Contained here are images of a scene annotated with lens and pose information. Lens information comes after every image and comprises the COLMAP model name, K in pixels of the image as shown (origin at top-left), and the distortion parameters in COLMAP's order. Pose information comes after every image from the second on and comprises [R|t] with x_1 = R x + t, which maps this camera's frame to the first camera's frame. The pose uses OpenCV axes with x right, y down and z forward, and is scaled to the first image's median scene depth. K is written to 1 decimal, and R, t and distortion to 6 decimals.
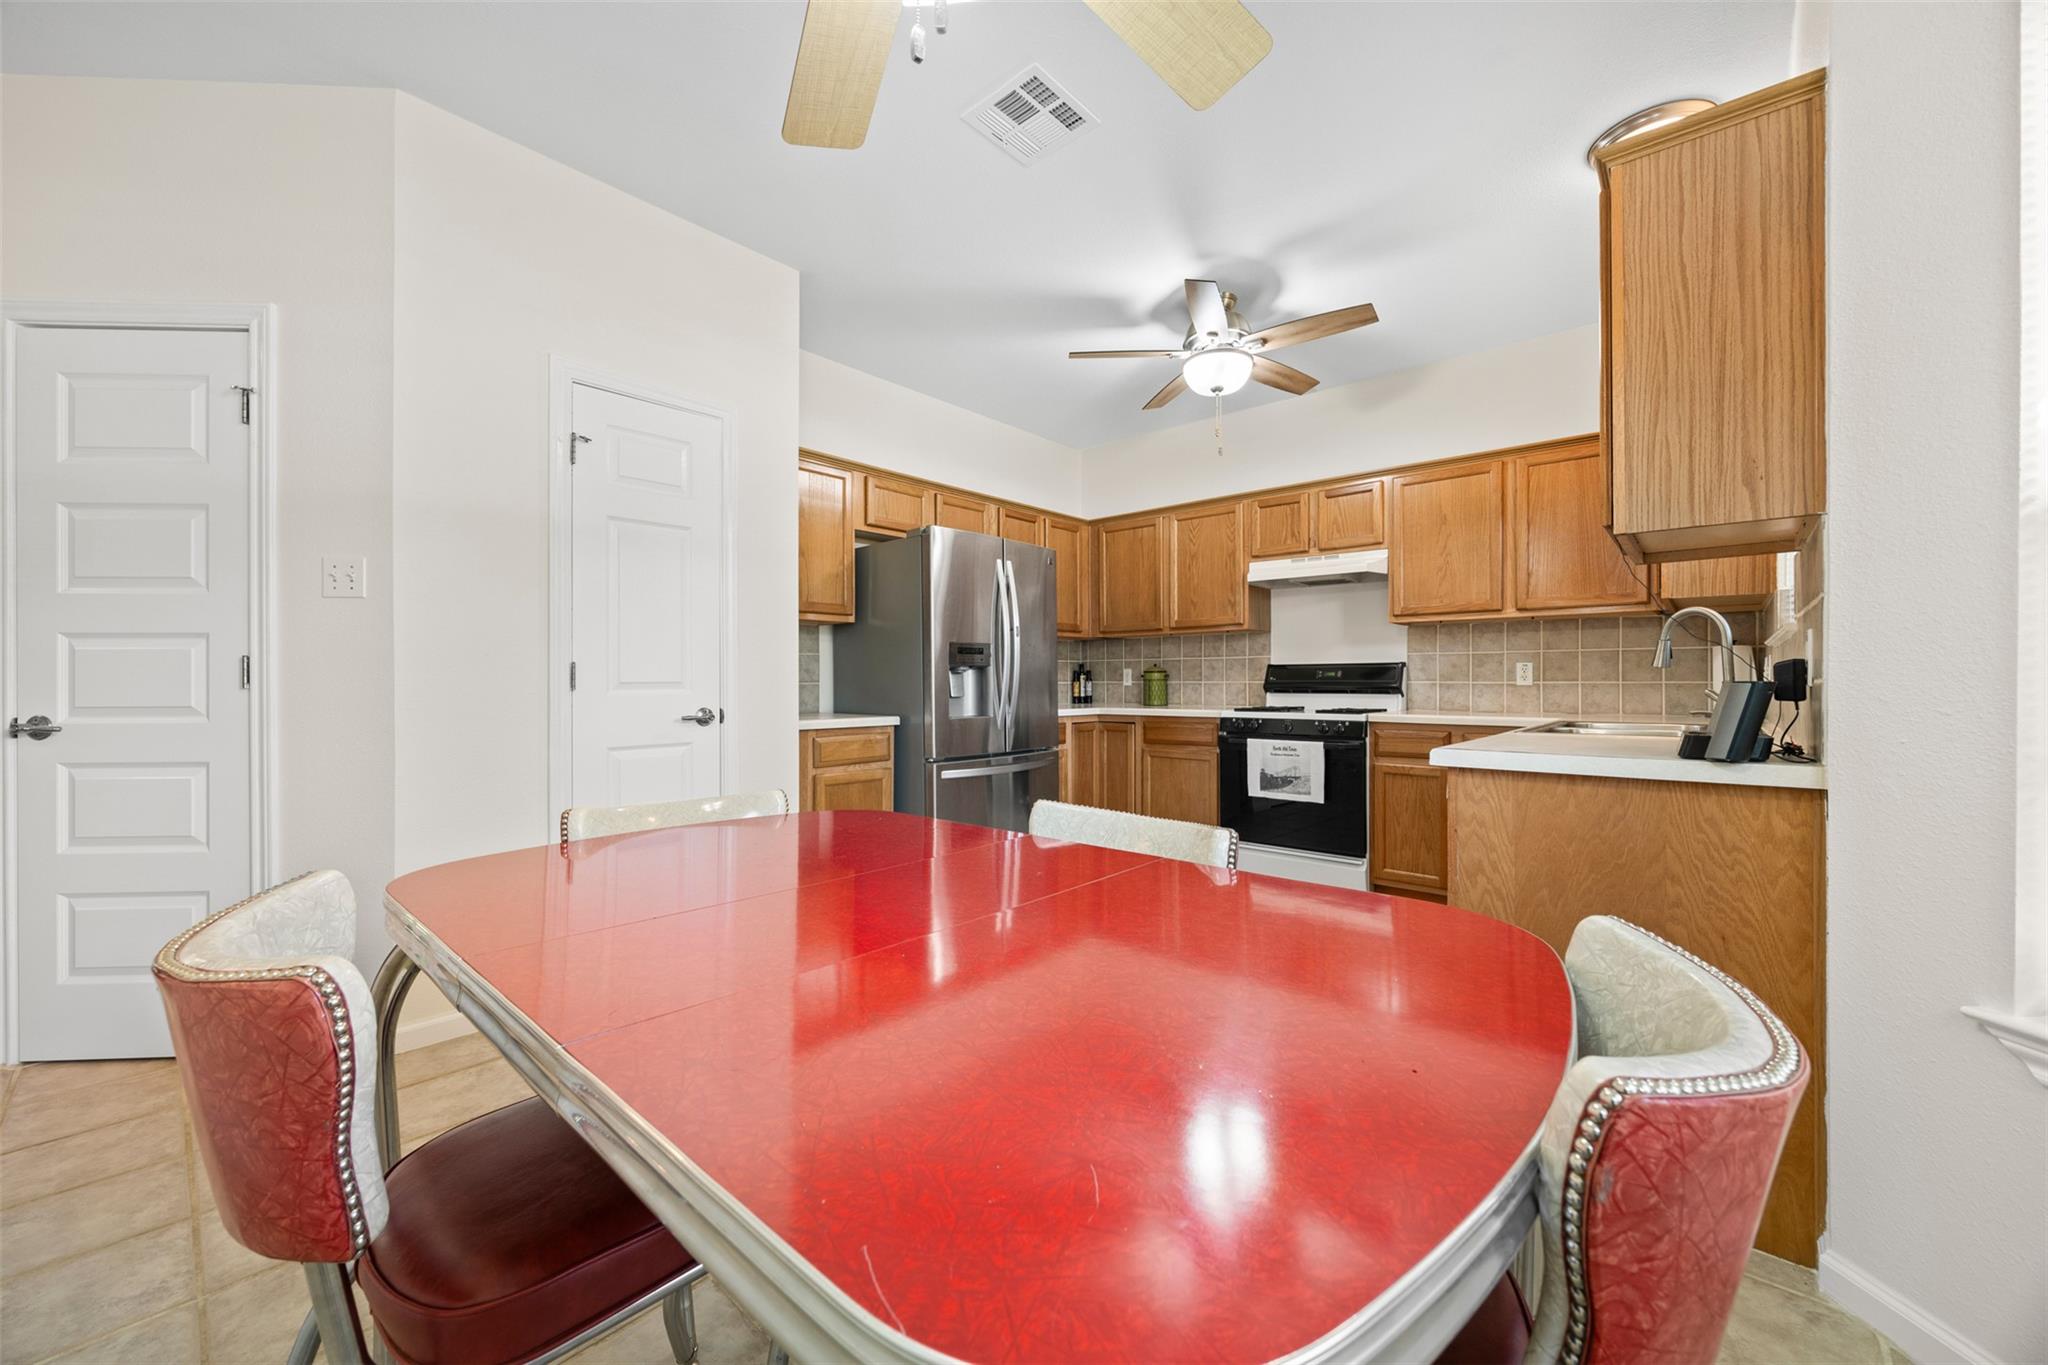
lens RADIAL K [[778.1, 0, 1028.2], [0, 778.1, 689.7], [0, 0, 1]] dist [-0.009435, 0.000150]
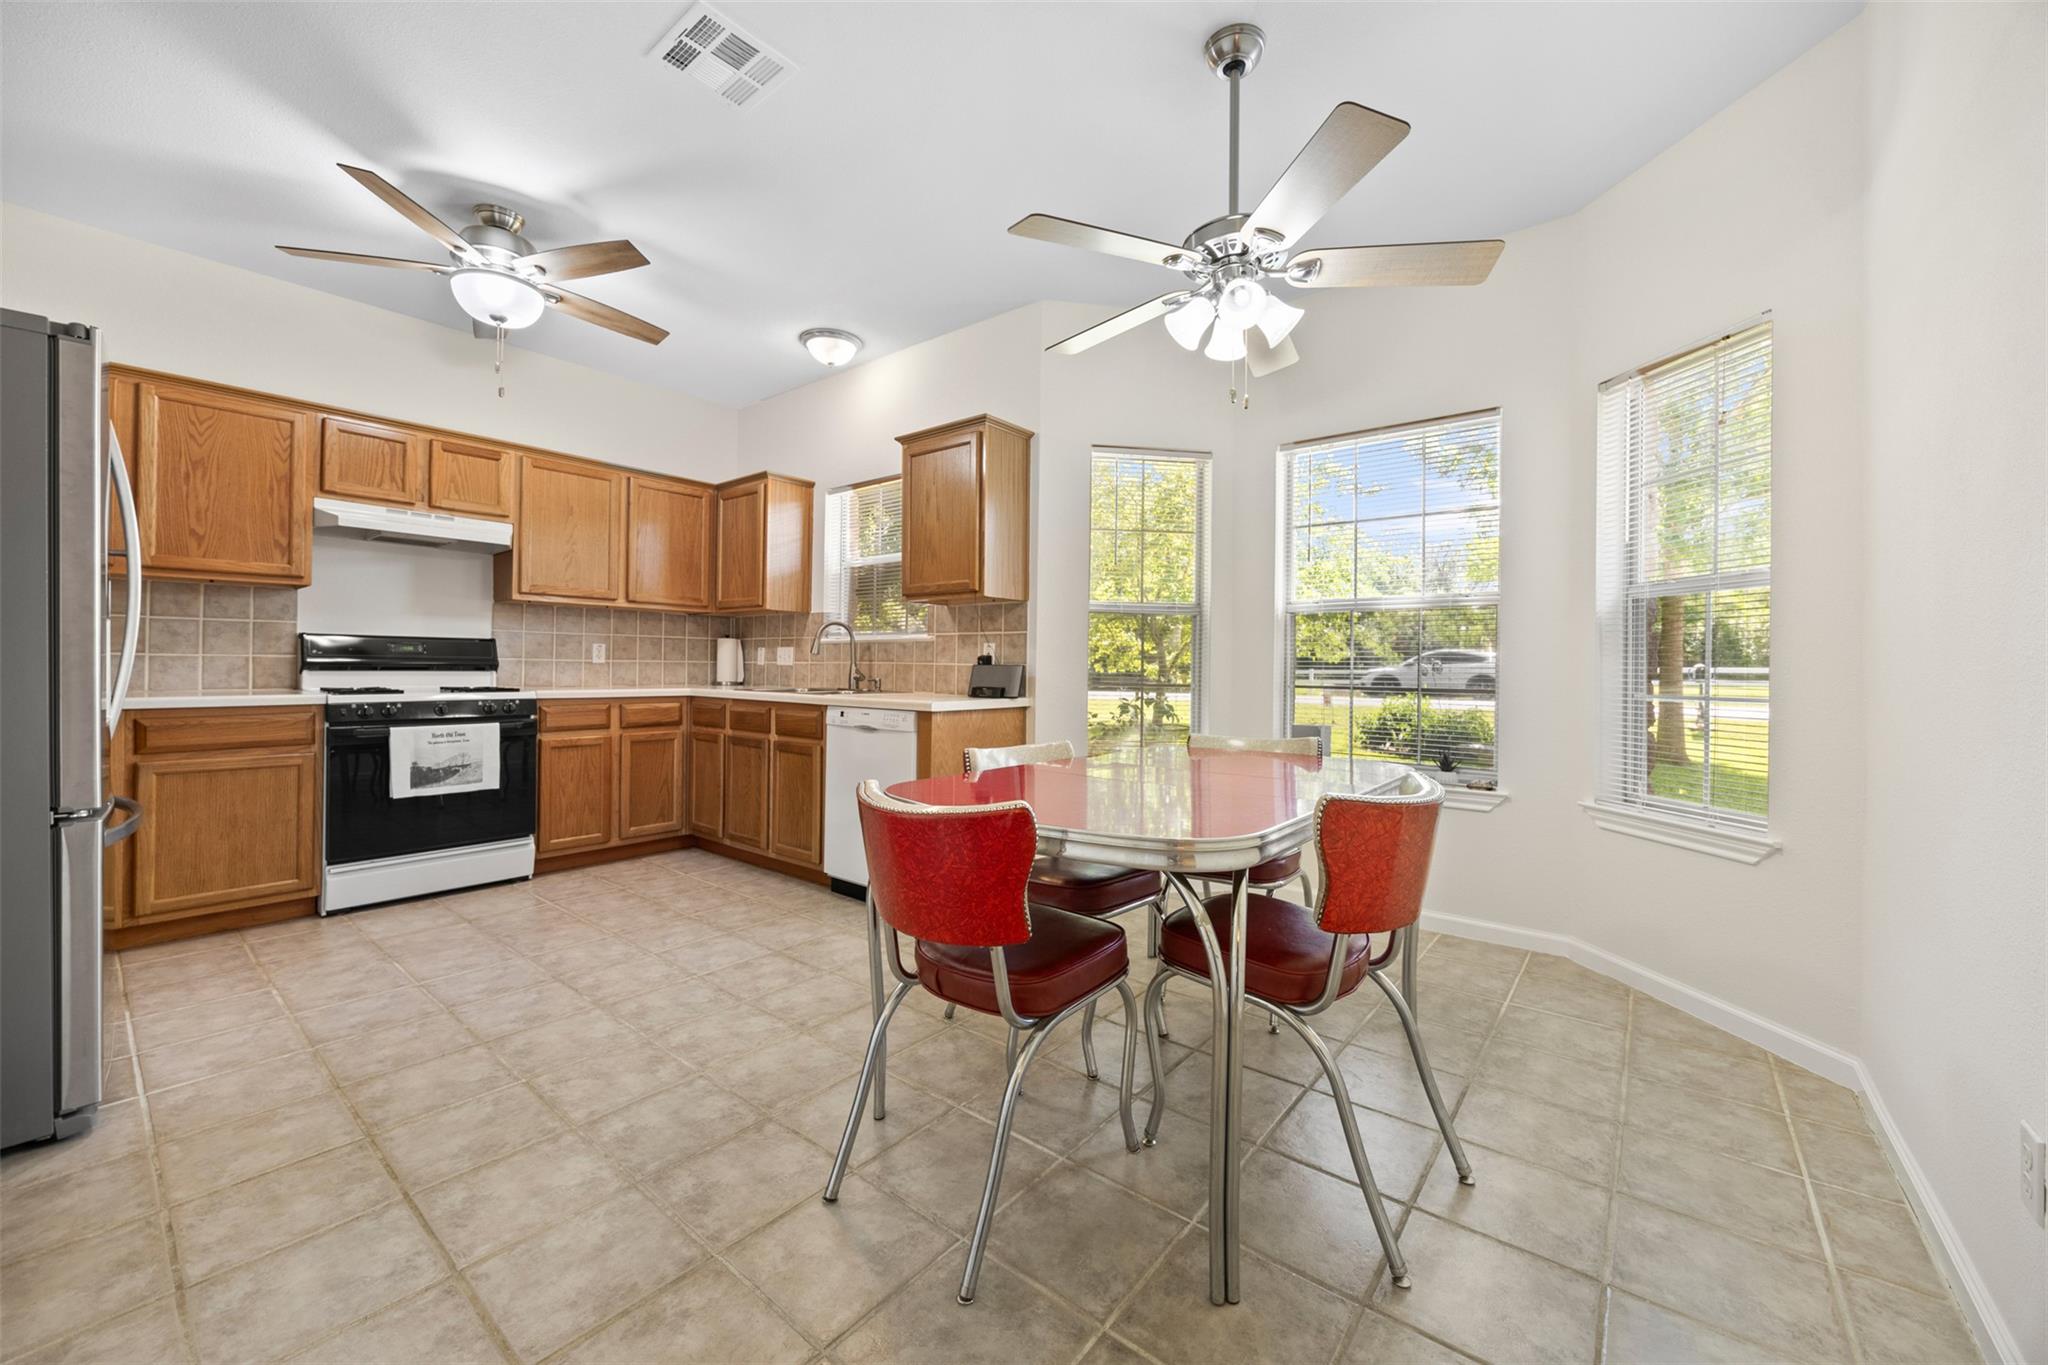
lens RADIAL K [[783.1, 0, 1023.4], [0, 783.1, 667.0], [0, 0, 1]] dist [-0.002394, 0.000245]
pose [[-0.041933, -0.000376, 0.999120, -0.557742], [-0.002405, 0.999997, 0.000275, -0.001373], [-0.999118, -0.002391, -0.041934, 0.387491]]
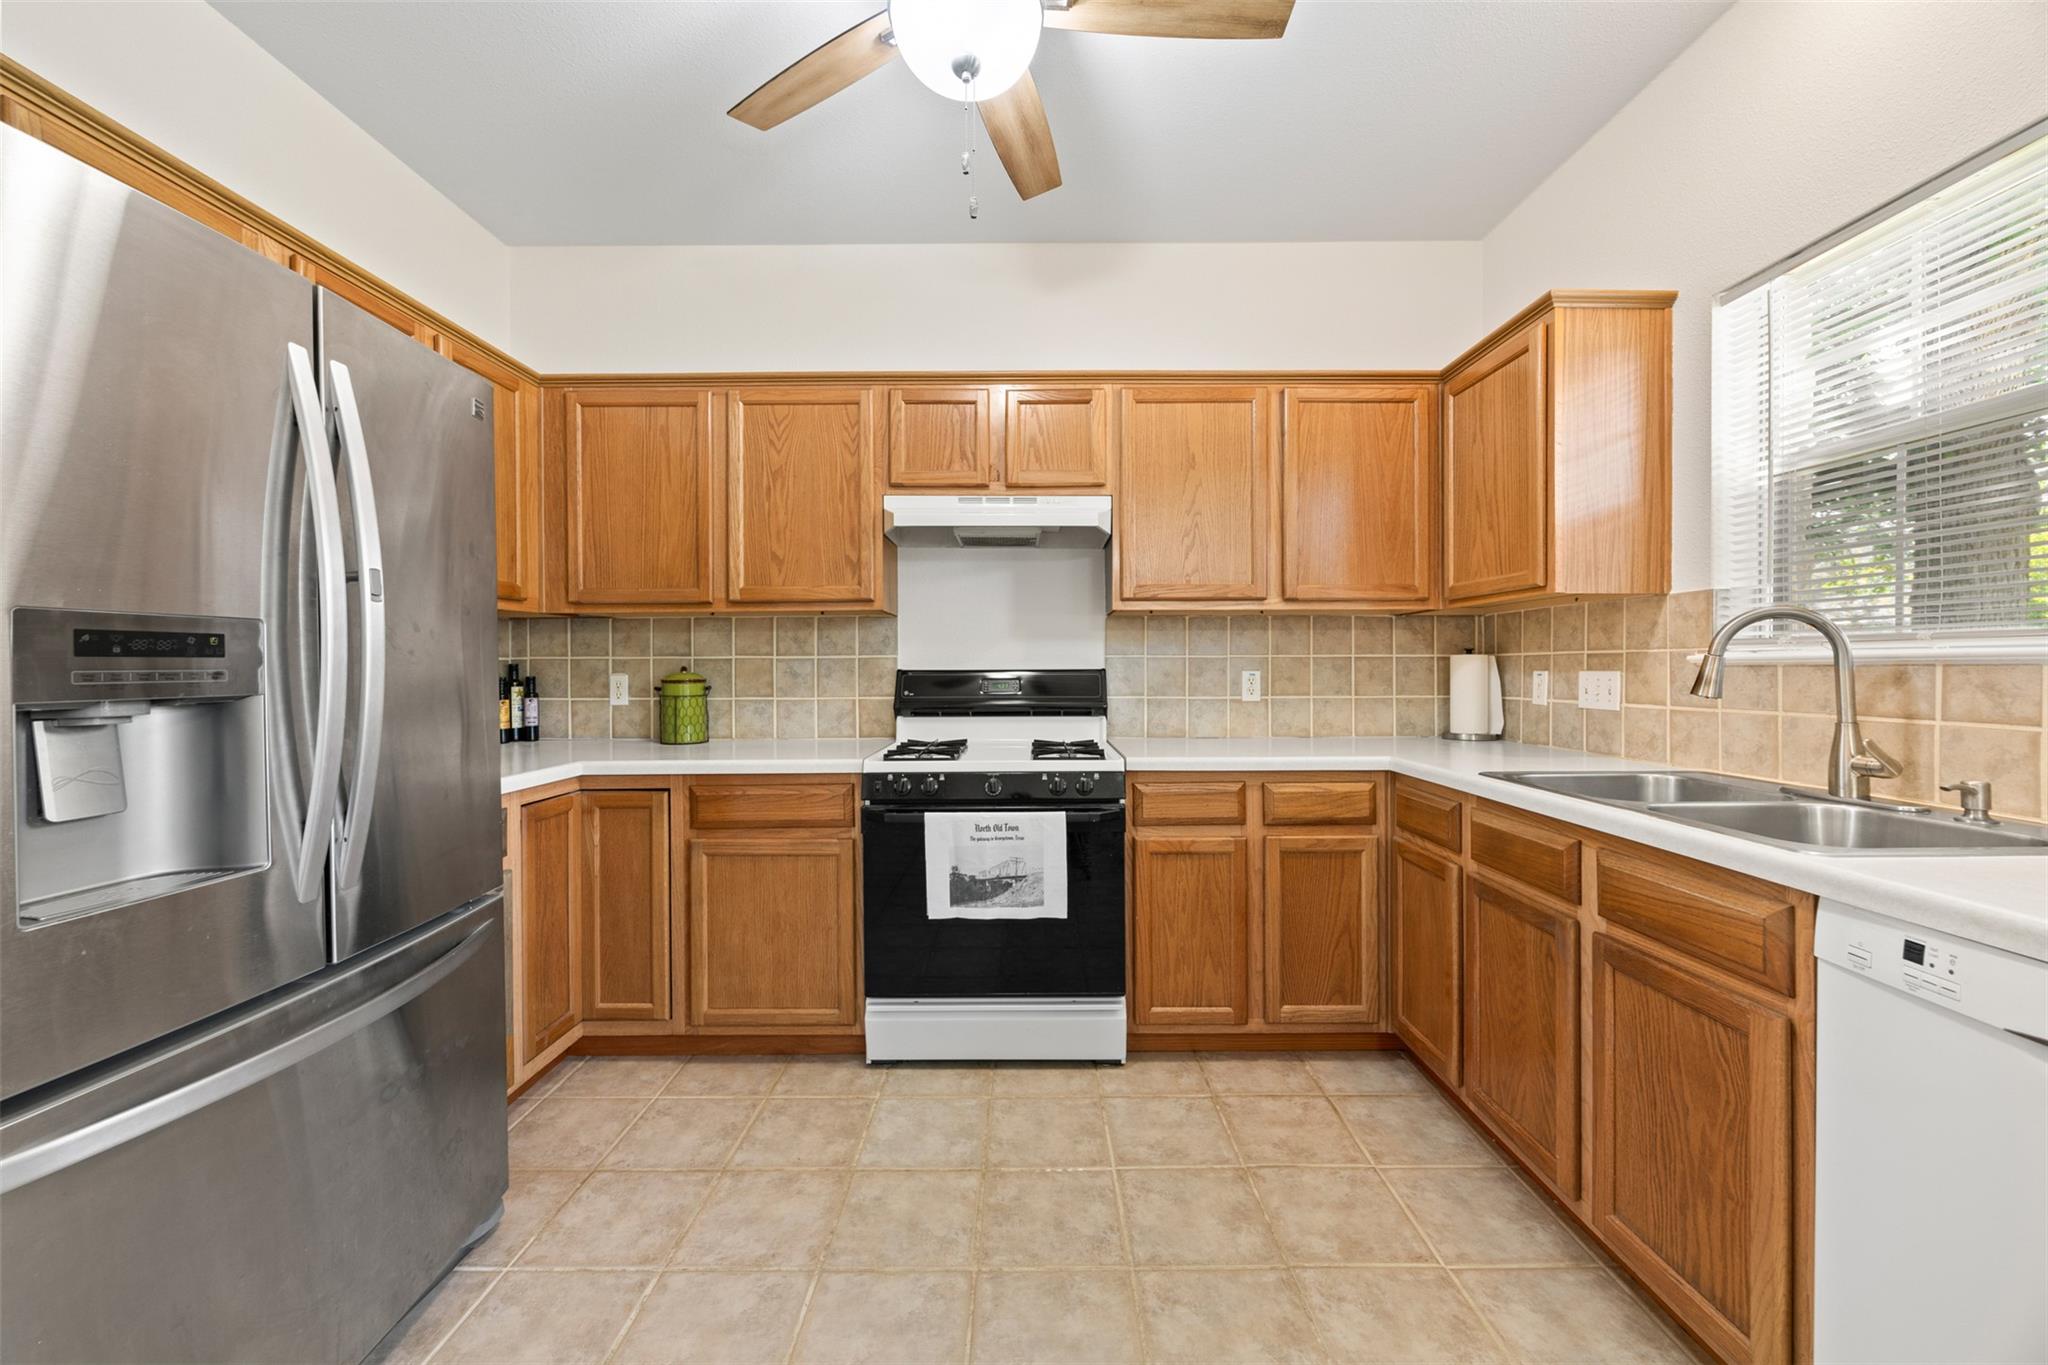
lens RADIAL K [[783.1, 0, 1023.4], [0, 783.1, 667.0], [0, 0, 1]] dist [-0.002394, 0.000245]
pose [[0.751968, -0.002377, 0.659195, -0.024509], [0.009444, 0.999930, -0.007167, -0.034056], [-0.659132, 0.011615, 0.751938, 0.552844]]
